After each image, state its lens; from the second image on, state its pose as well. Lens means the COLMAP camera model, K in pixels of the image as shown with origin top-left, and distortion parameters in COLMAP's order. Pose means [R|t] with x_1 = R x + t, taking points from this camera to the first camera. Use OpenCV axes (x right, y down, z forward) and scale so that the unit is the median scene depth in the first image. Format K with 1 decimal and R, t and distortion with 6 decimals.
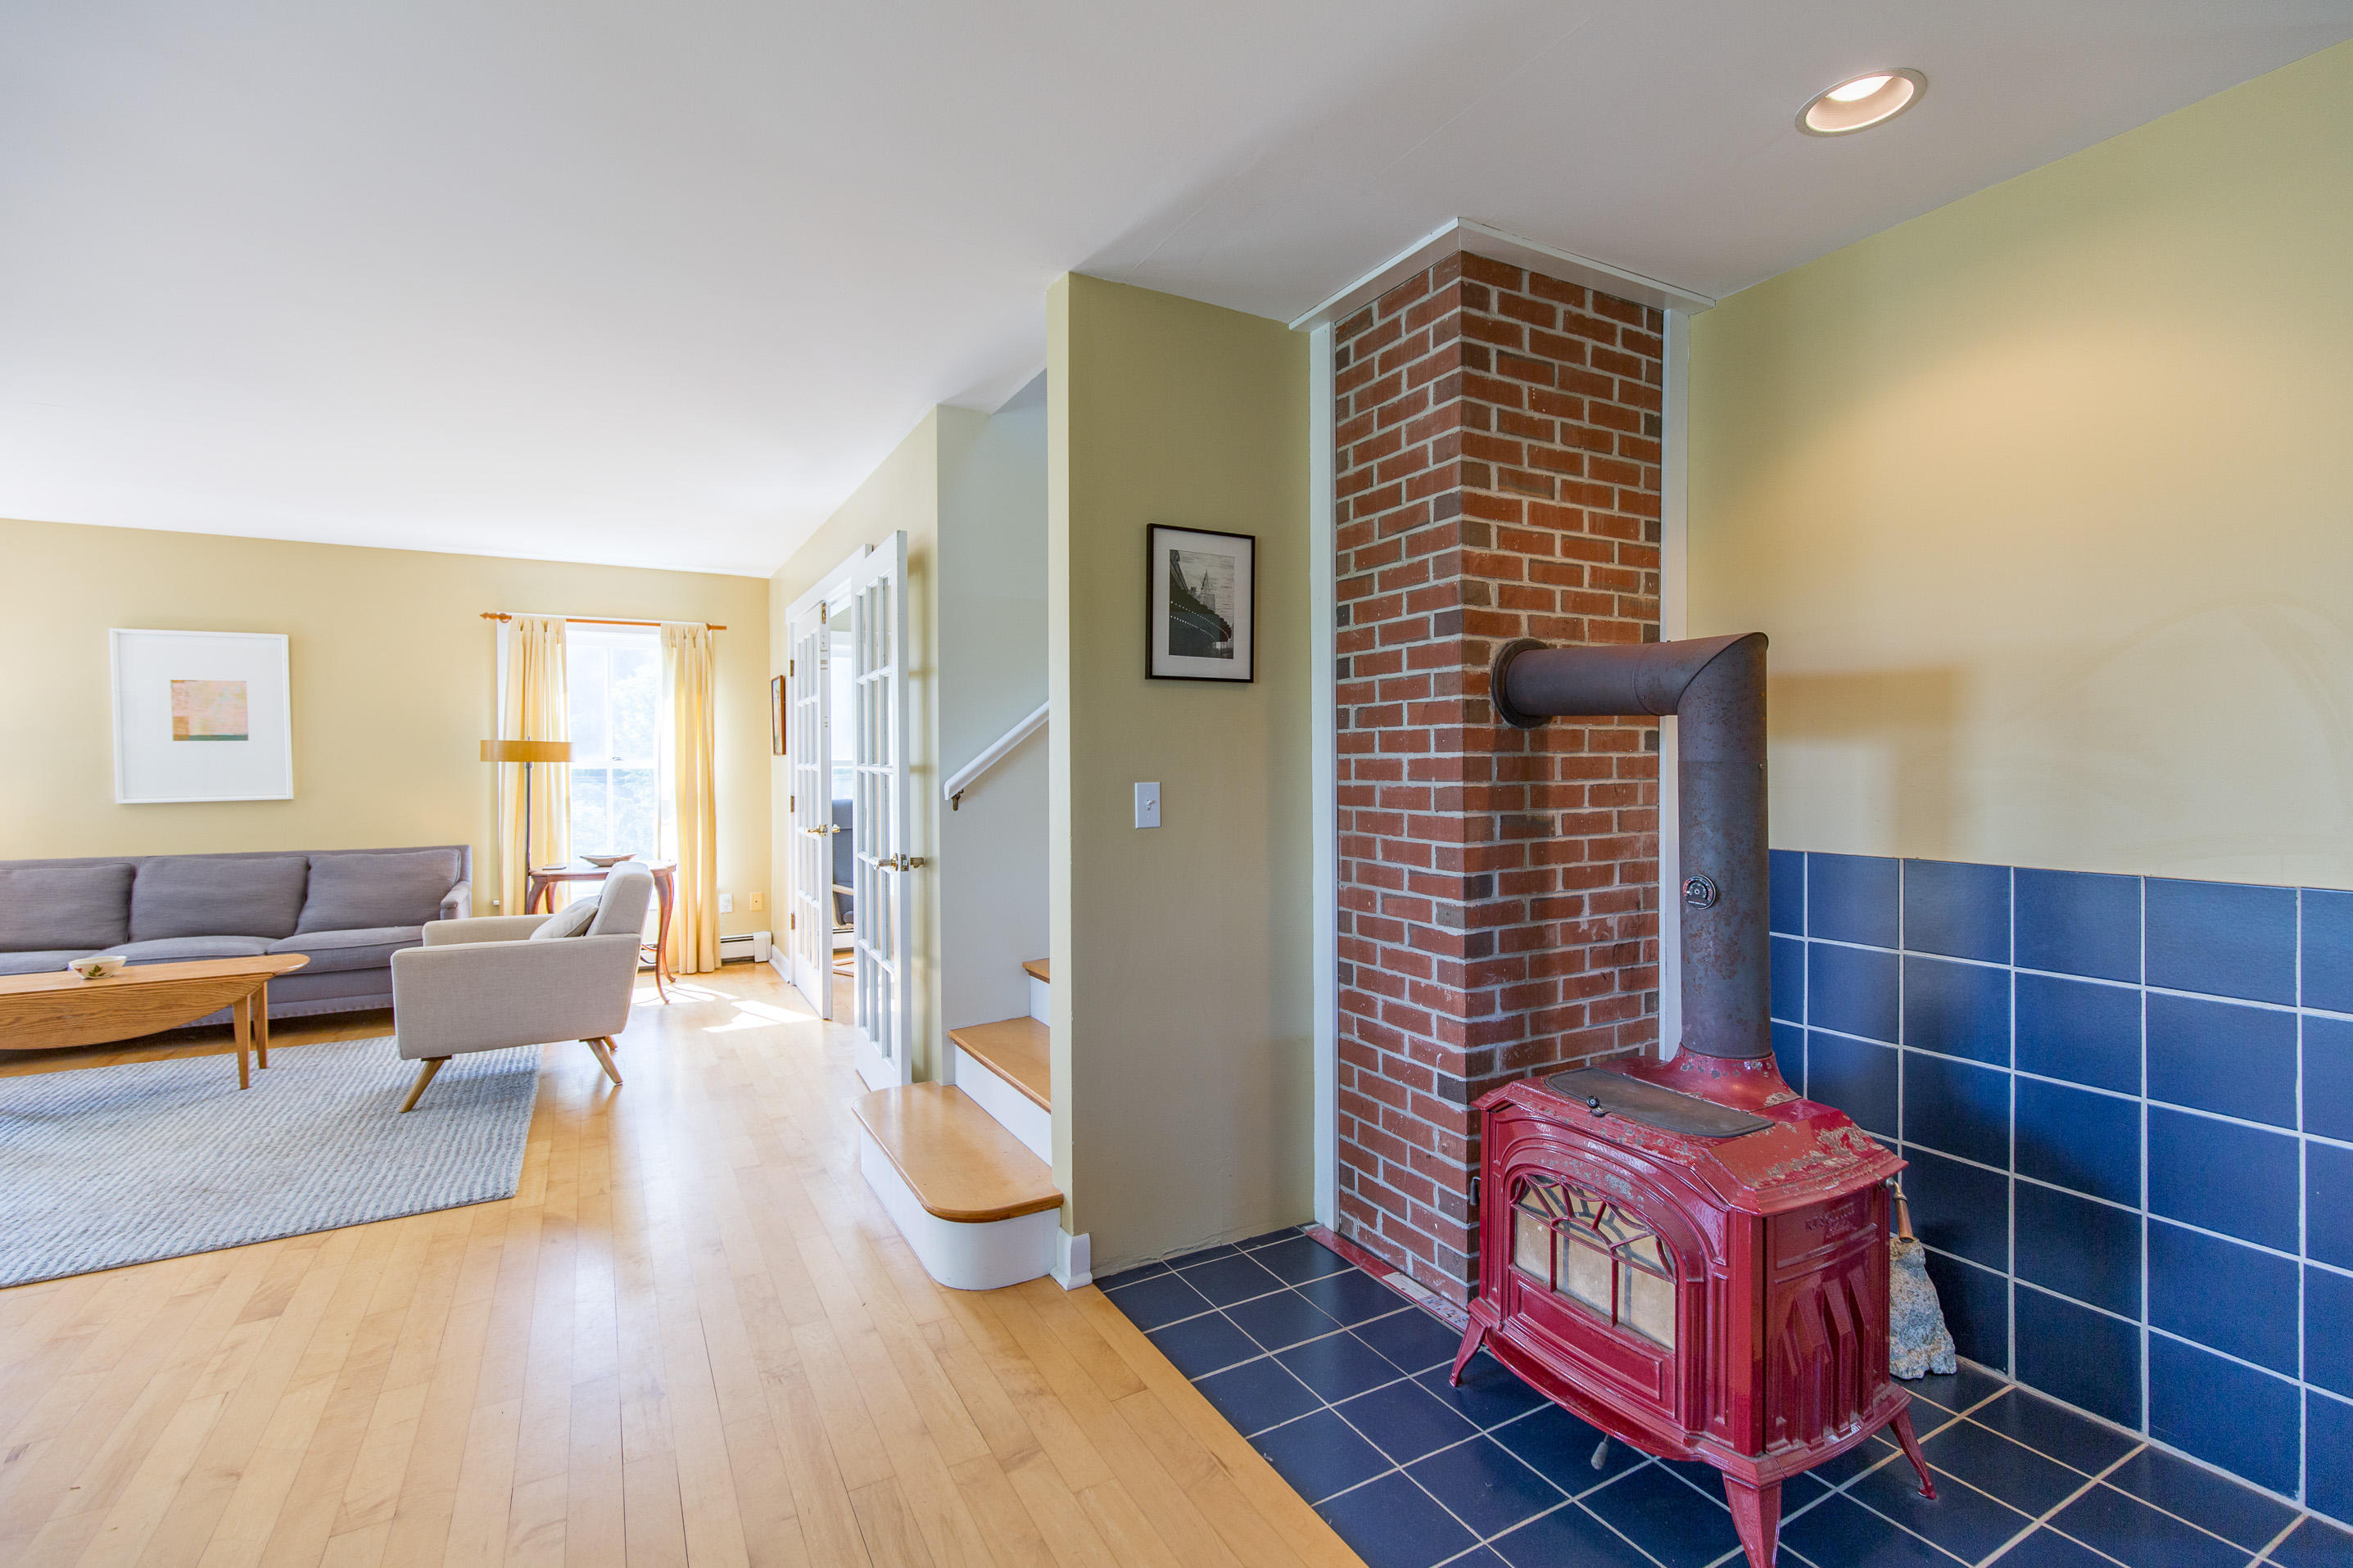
lens RADIAL K [[1061.1, 0, 1188.5], [0, 1061.1, 764.2], [0, 0, 1]] dist [0.013428, -0.003315]
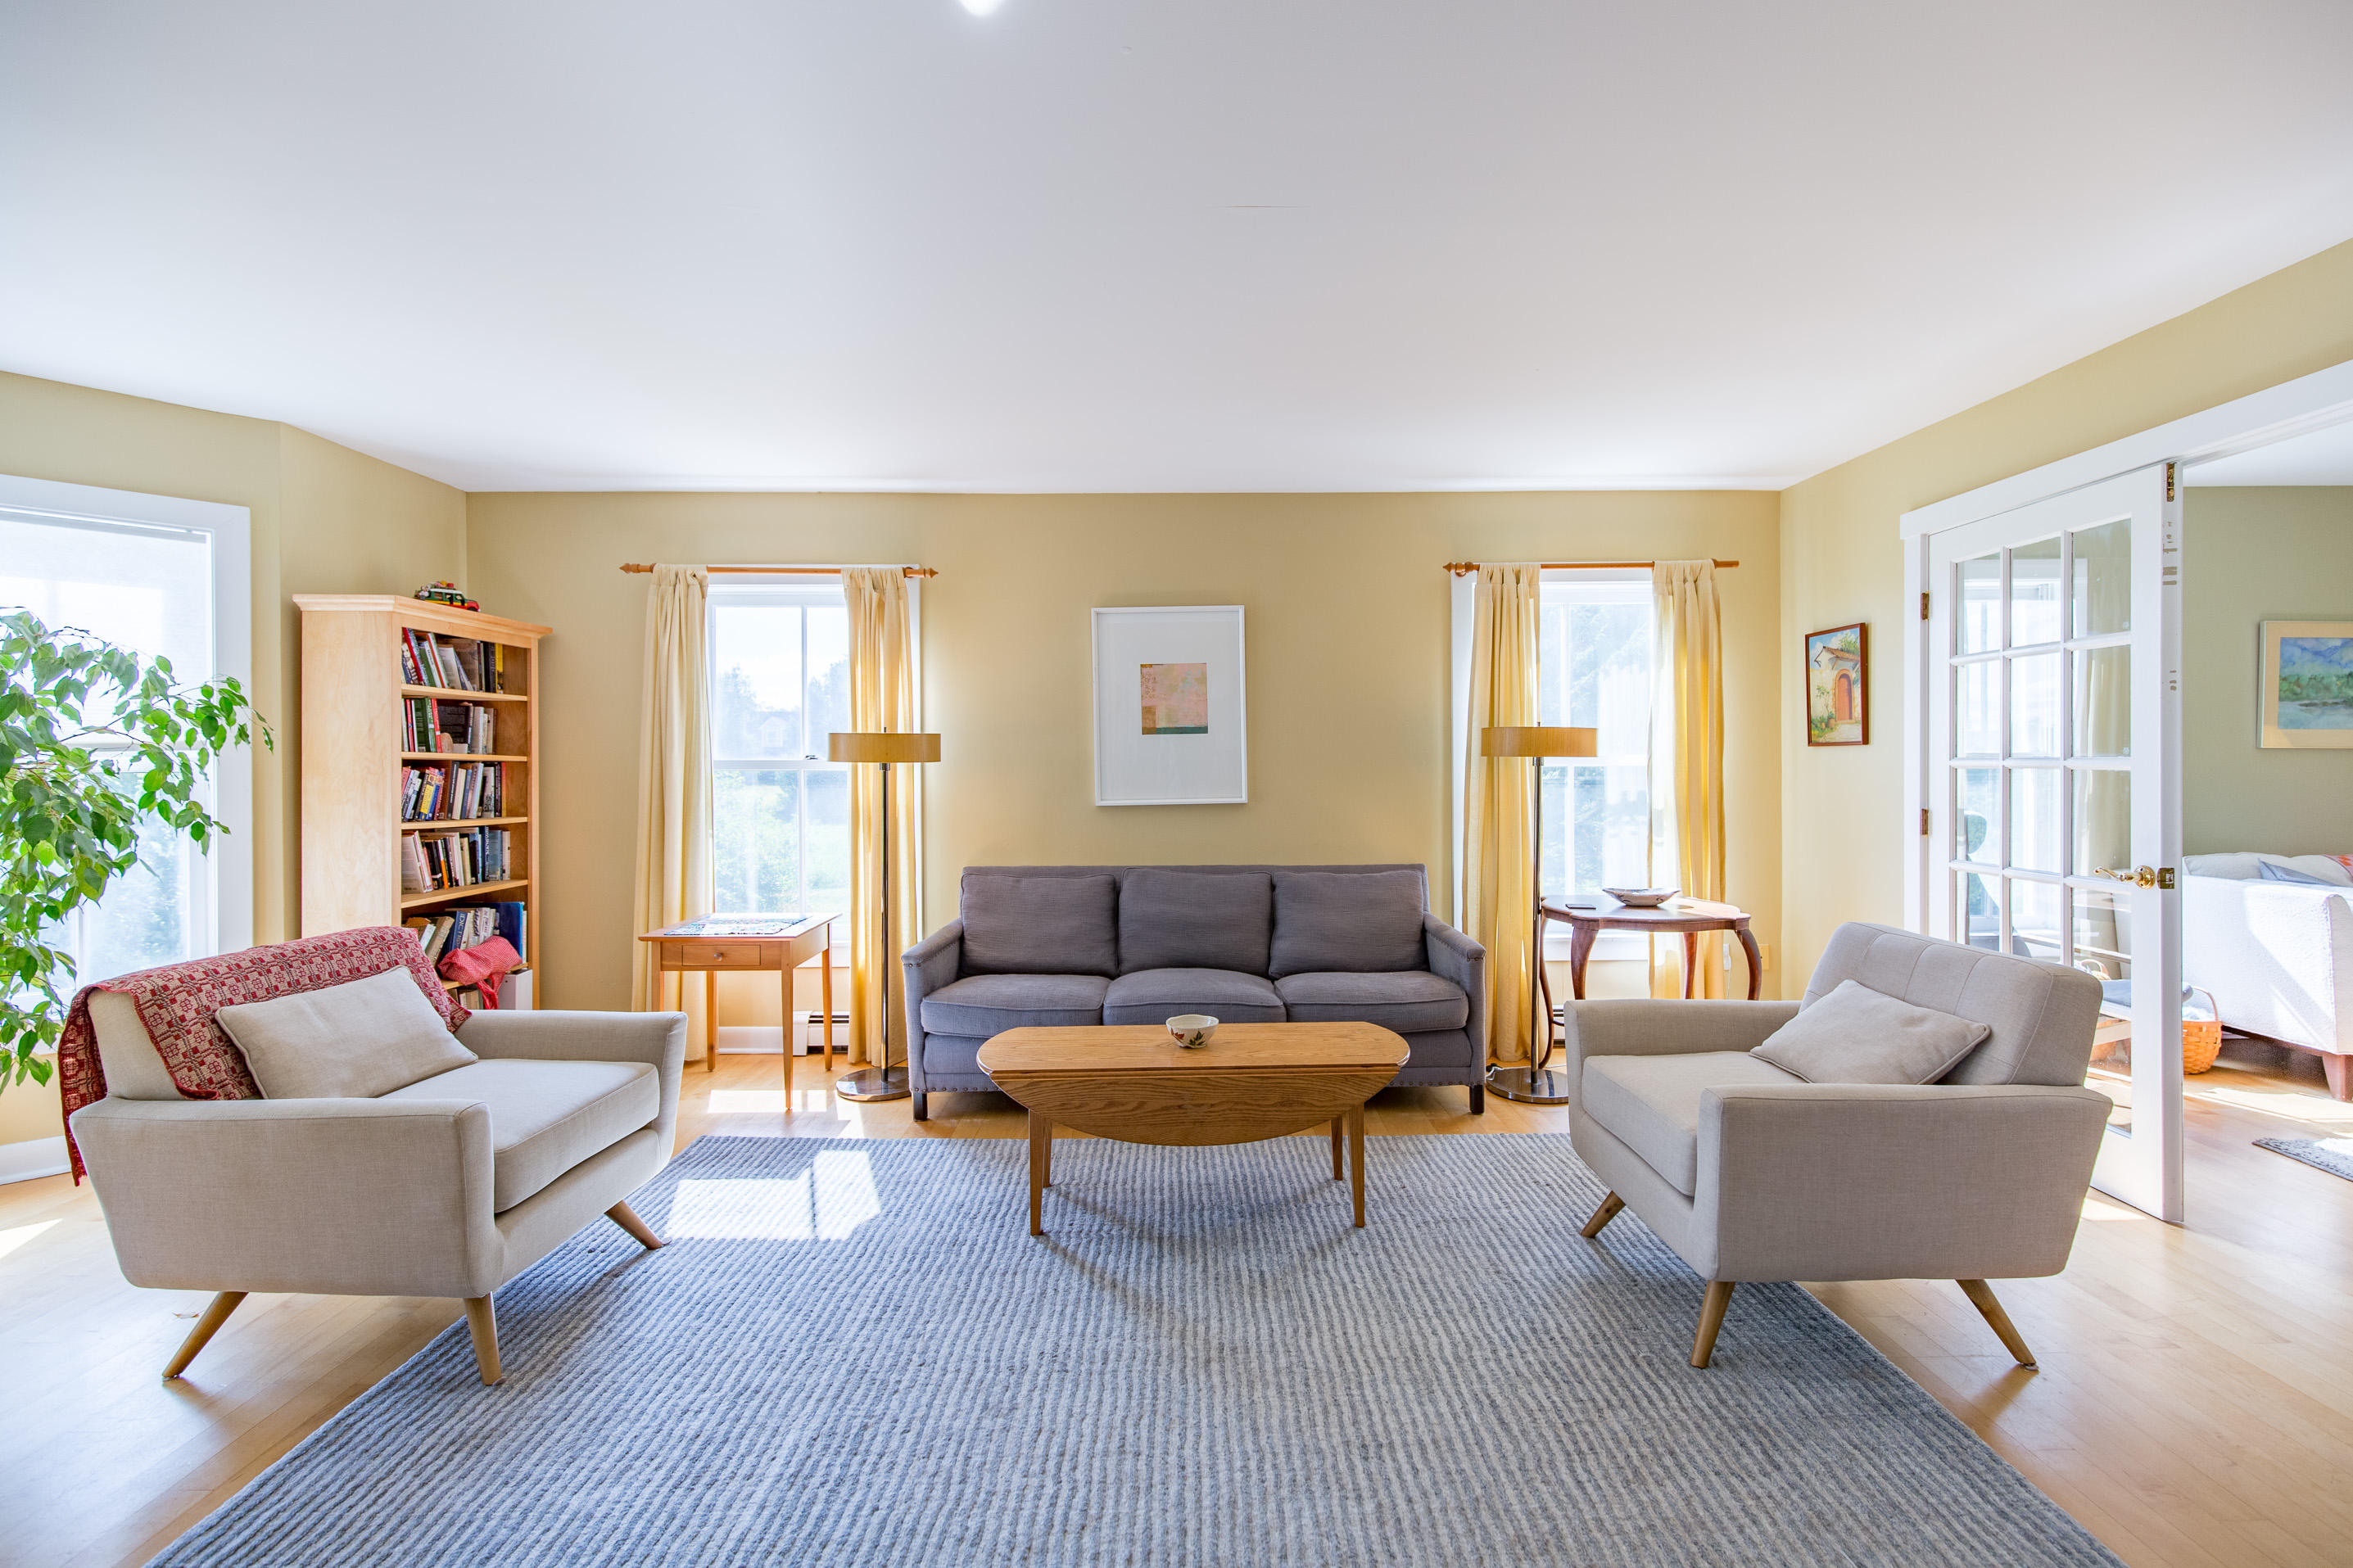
lens RADIAL K [[1061.1, 0, 1188.5], [0, 1061.1, 764.2], [0, 0, 1]] dist [0.013428, -0.003315]
pose [[0.874687, -0.002129, -0.484683, -0.491131], [0.002300, 0.999997, -0.000243, 0.002614], [0.484682, -0.000902, 0.874690, 0.261508]]
